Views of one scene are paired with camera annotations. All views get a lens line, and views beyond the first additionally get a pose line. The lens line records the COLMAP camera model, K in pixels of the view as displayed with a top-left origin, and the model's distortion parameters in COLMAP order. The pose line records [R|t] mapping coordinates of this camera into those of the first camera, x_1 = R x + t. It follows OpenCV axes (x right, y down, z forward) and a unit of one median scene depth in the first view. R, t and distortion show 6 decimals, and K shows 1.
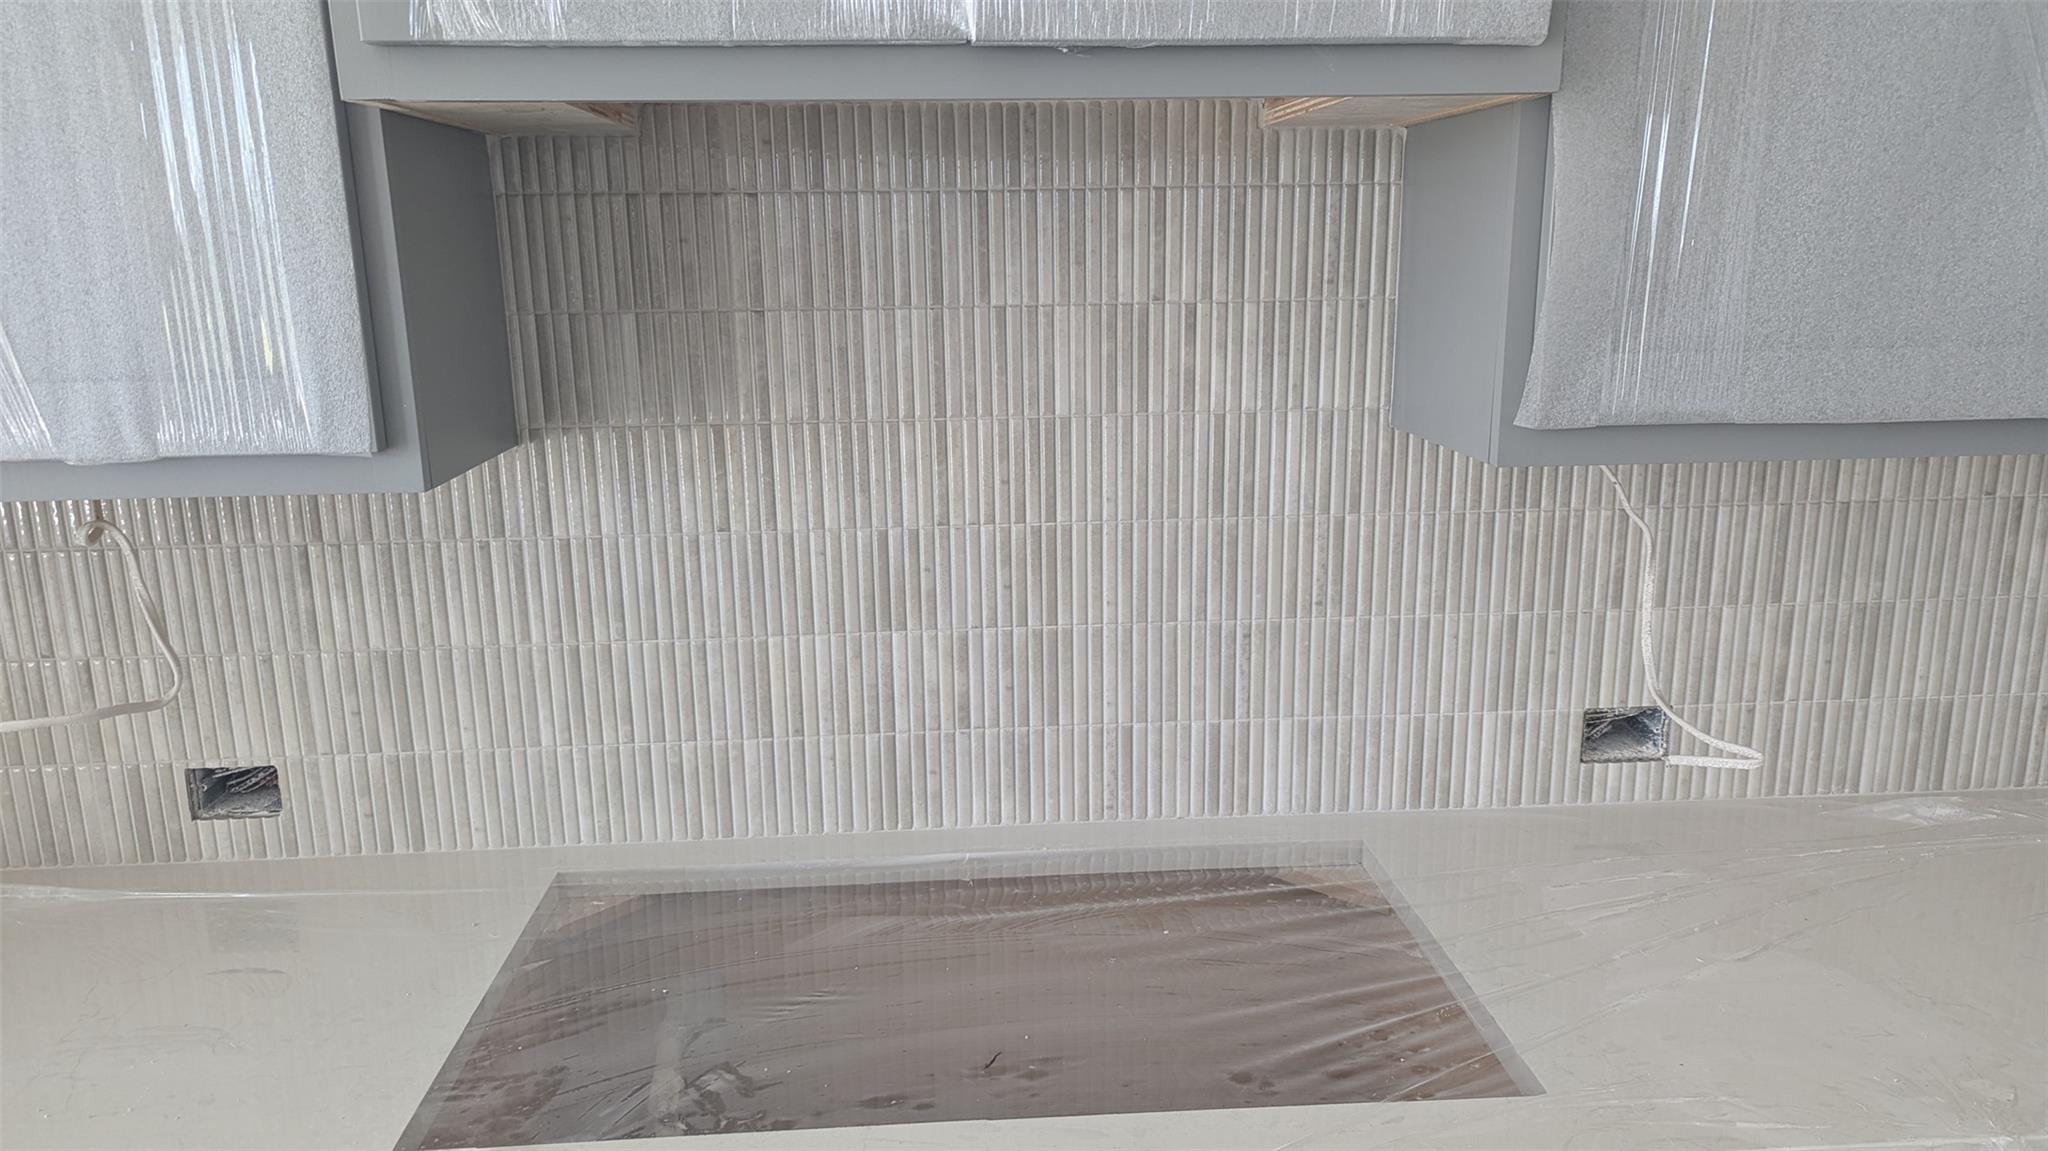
lens RADIAL K [[1432.0, 0, 1033.6], [0, 1432.0, 586.9], [0, 0, 1]] dist [0.037447, -0.015089]
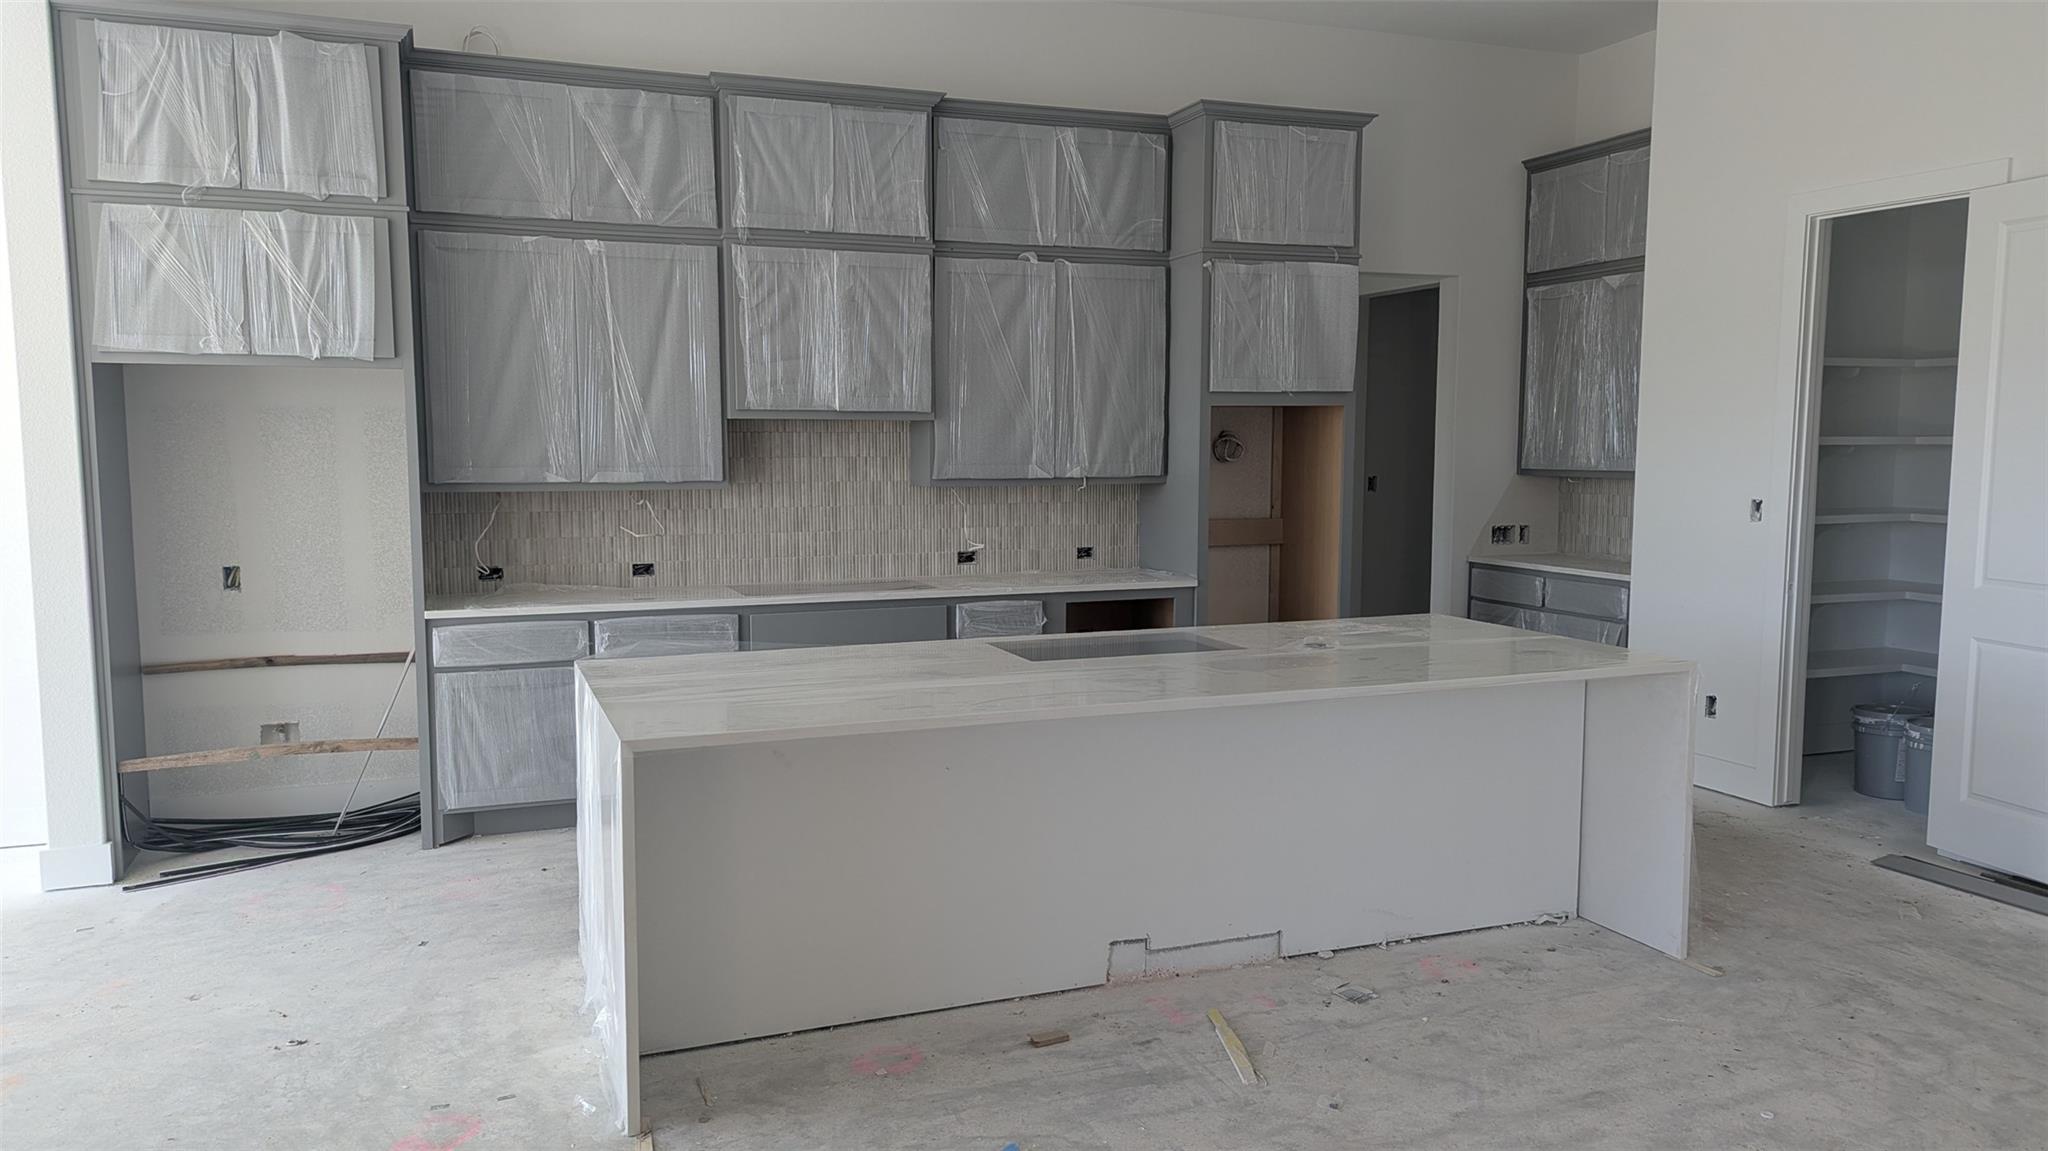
lens RADIAL K [[1432.0, 0, 1027.6], [0, 1432.0, 575.1], [0, 0, 1]] dist [0.037447, -0.015089]
pose [[0.952582, -0.014099, 0.303954, -0.764595], [0.058048, 0.989001, -0.136044, 0.794947], [-0.298693, 0.147237, 0.942923, -3.276764]]
